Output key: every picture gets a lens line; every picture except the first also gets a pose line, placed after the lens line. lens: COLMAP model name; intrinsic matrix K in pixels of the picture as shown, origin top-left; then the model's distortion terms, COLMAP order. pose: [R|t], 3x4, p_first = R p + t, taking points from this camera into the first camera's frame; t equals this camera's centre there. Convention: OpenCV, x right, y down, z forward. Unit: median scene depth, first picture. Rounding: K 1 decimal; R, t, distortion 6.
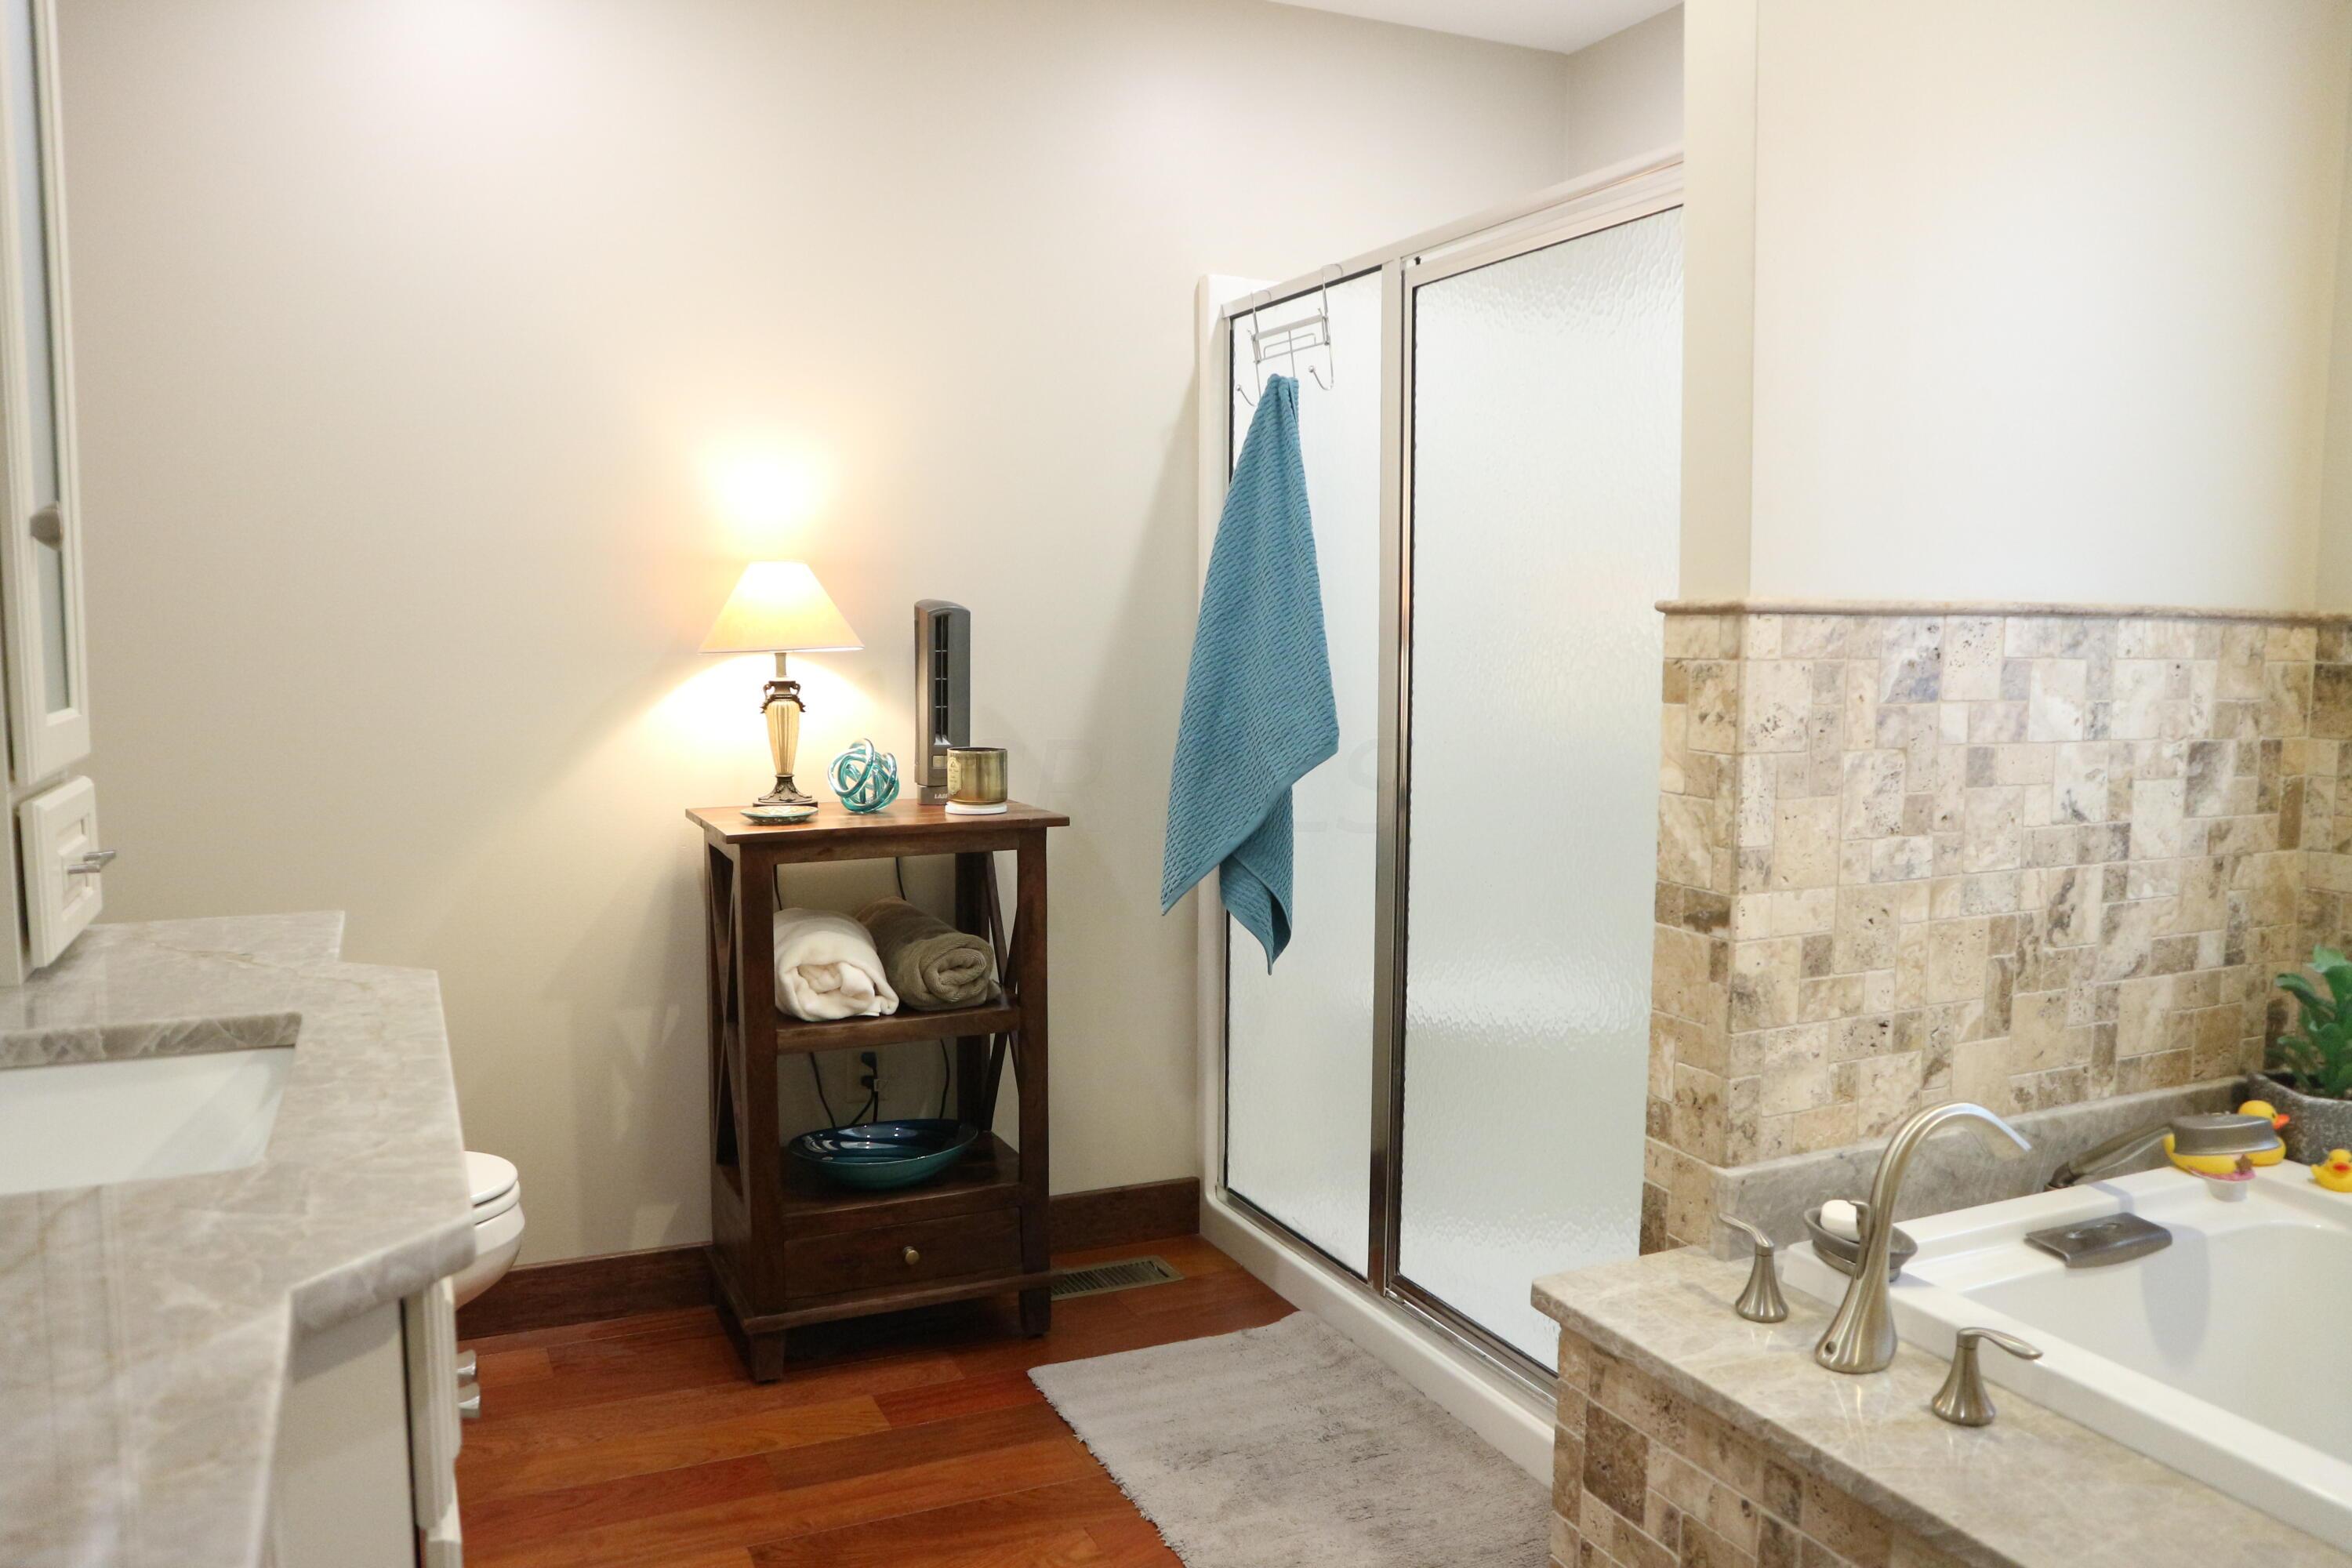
lens RADIAL K [[1745.9, 0, 1176.0], [0, 1745.9, 784.0], [0, 0, 1]] dist [-0.072498, 0.003236]
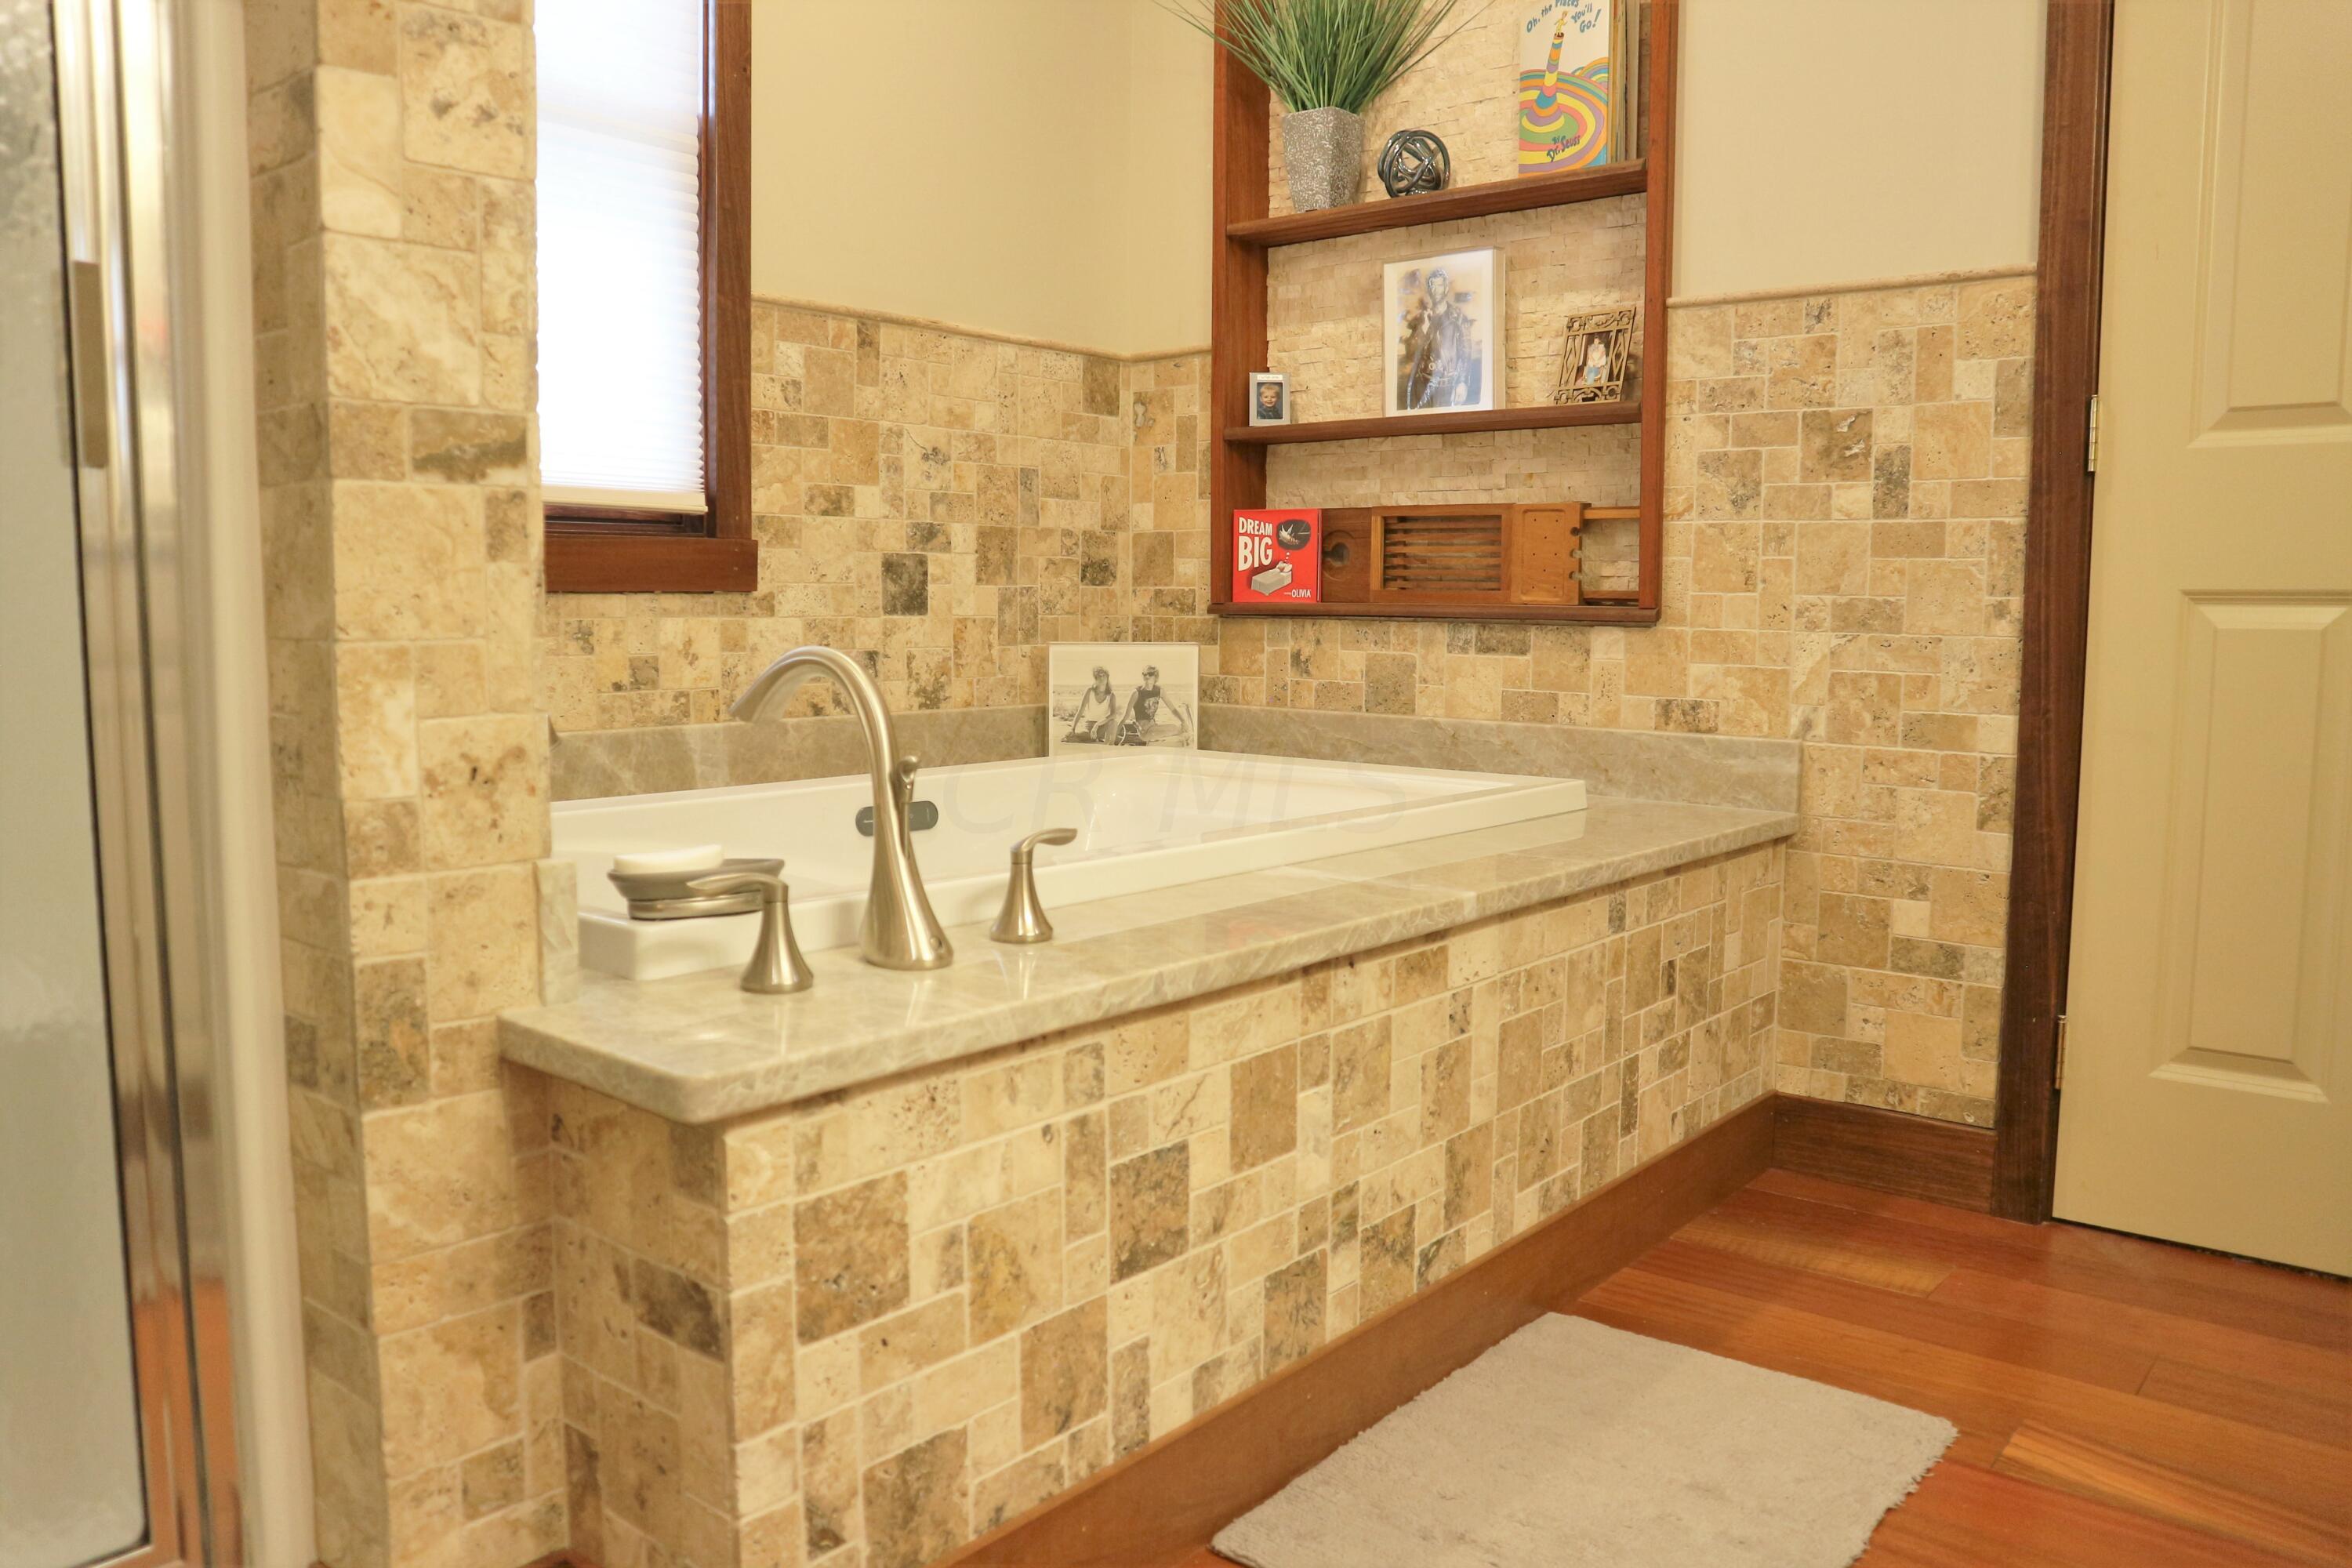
lens RADIAL K [[1745.9, 0, 1176.0], [0, 1745.9, 784.0], [0, 0, 1]] dist [-0.072498, 0.003236]
pose [[-0.437398, -0.102919, 0.893359, -0.340658], [0.074197, 0.985912, 0.149909, 0.118738], [-0.896202, 0.131854, -0.423600, 1.058921]]
